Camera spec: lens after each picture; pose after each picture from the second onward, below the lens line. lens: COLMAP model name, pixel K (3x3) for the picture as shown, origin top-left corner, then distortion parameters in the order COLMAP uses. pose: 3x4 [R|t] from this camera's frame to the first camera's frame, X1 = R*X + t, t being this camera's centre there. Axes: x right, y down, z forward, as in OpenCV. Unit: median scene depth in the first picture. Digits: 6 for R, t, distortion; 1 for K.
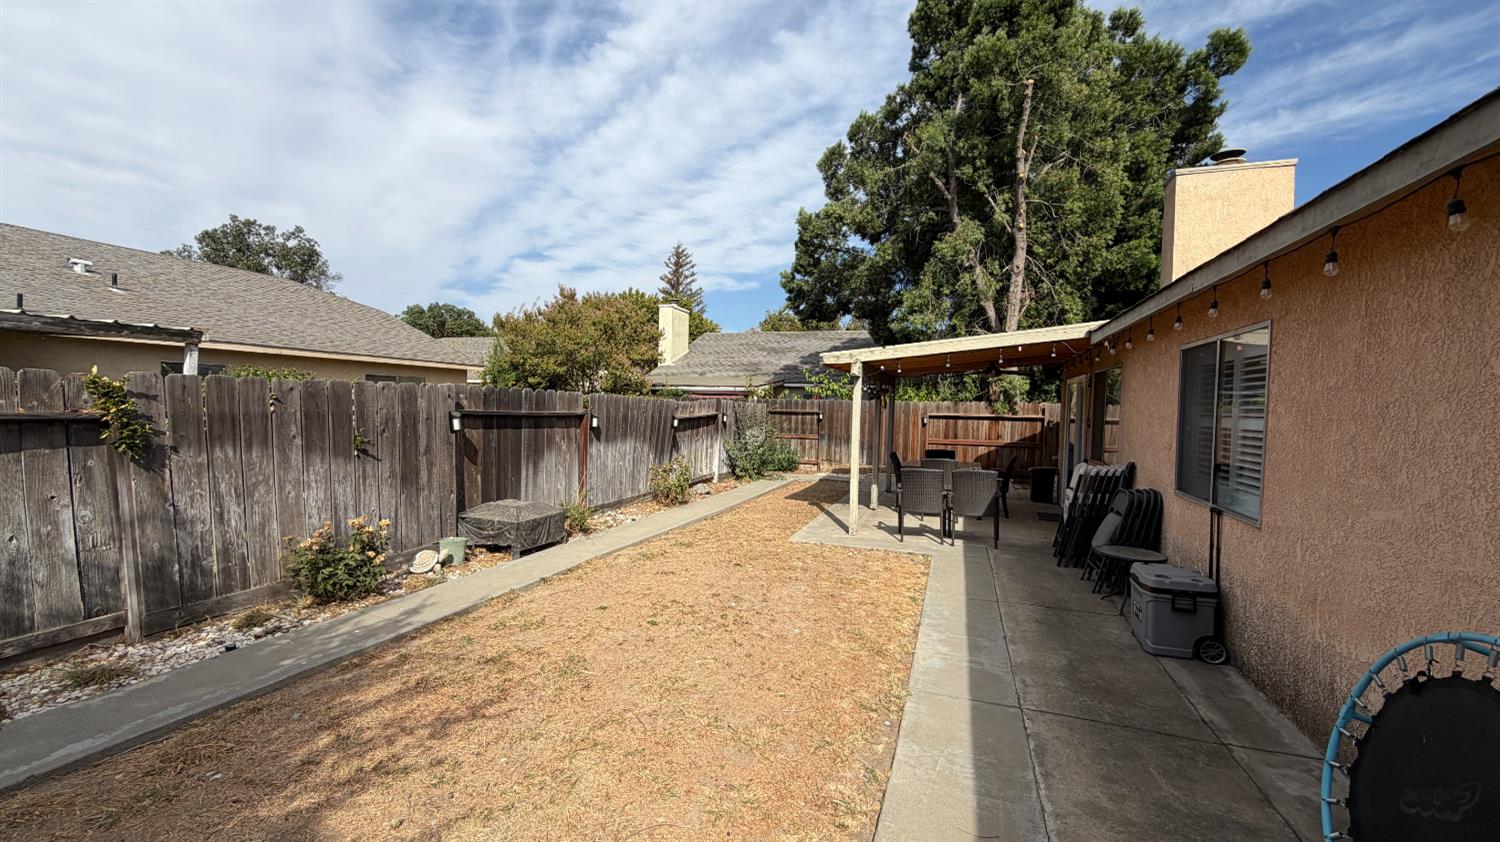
lens RADIAL K [[598.1, 0, 747.4], [0, 598.1, 422.7], [0, 0, 1]] dist [-0.000831, 0.000188]
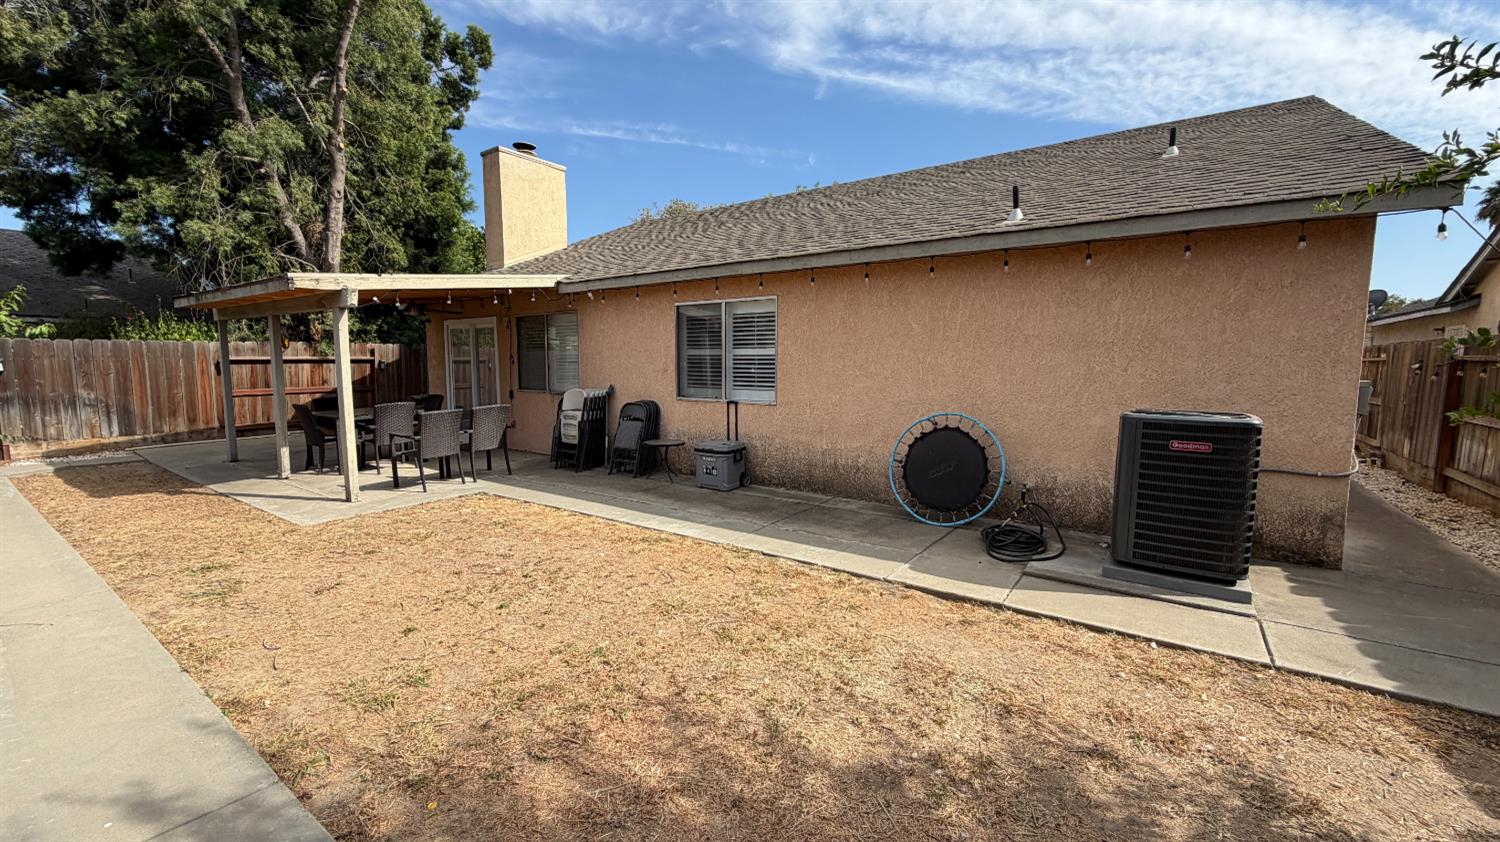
lens RADIAL K [[598.1, 0, 747.5], [0, 598.1, 423.4], [0, 0, 1]] dist [-0.000831, 0.000188]
pose [[0.269314, -0.125756, 0.954807, -0.446645], [0.035552, 0.992060, 0.120635, -0.000245], [-0.962396, 0.001457, 0.271646, 0.249509]]
